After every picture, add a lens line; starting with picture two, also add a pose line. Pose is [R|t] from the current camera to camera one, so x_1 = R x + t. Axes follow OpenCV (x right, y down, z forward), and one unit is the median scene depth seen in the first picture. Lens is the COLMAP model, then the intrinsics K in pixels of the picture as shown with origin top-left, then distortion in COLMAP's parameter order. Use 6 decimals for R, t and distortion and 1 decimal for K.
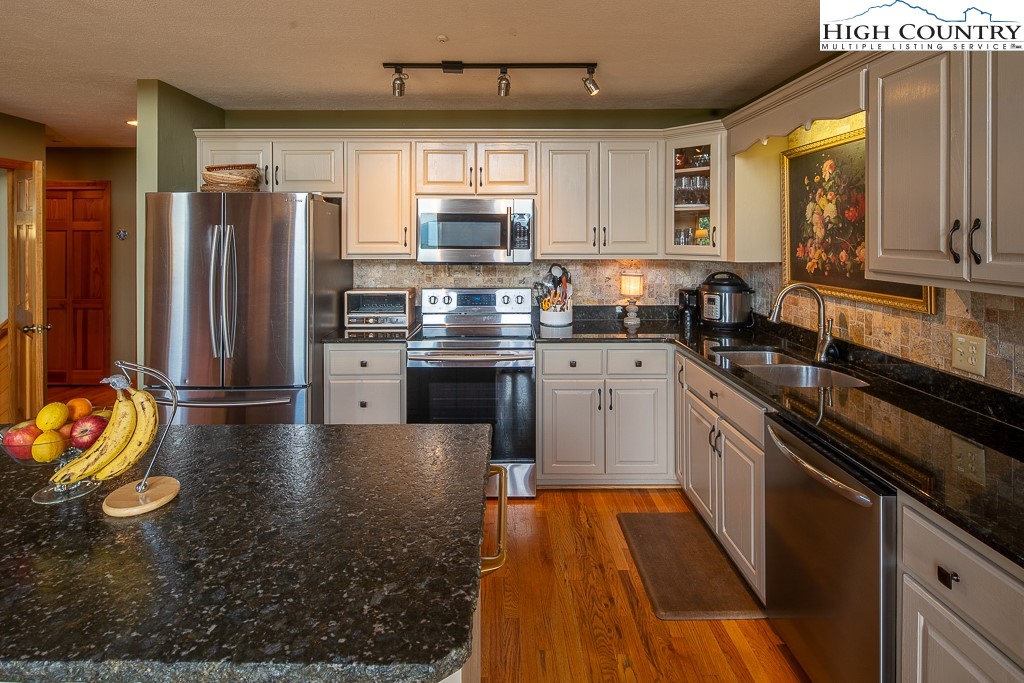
lens RADIAL K [[512.0, 0, 489.1], [0, 512.0, 237.0], [0, 0, 1]] dist [0.003672, -0.003178]
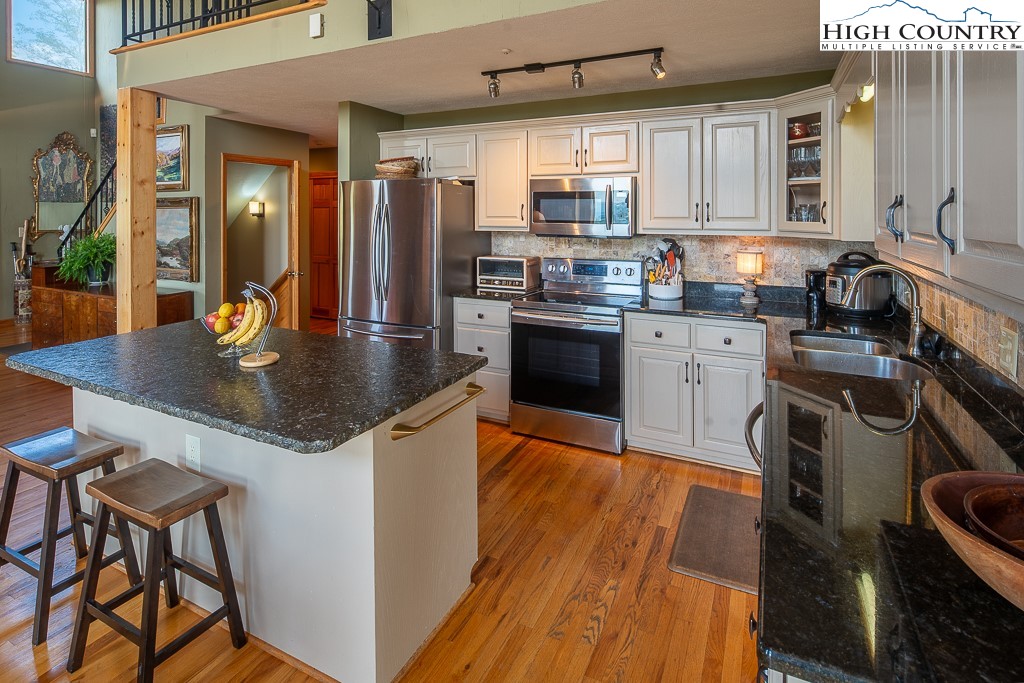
lens RADIAL K [[512.0, 0, 488.2], [0, 512.0, 210.0], [0, 0, 1]] dist [0.003672, -0.003178]
pose [[0.894296, -0.000974, -0.447475, 0.318996], [-0.000768, 0.999993, -0.003712, -0.001204], [0.447476, 0.003663, 0.894289, -0.088071]]
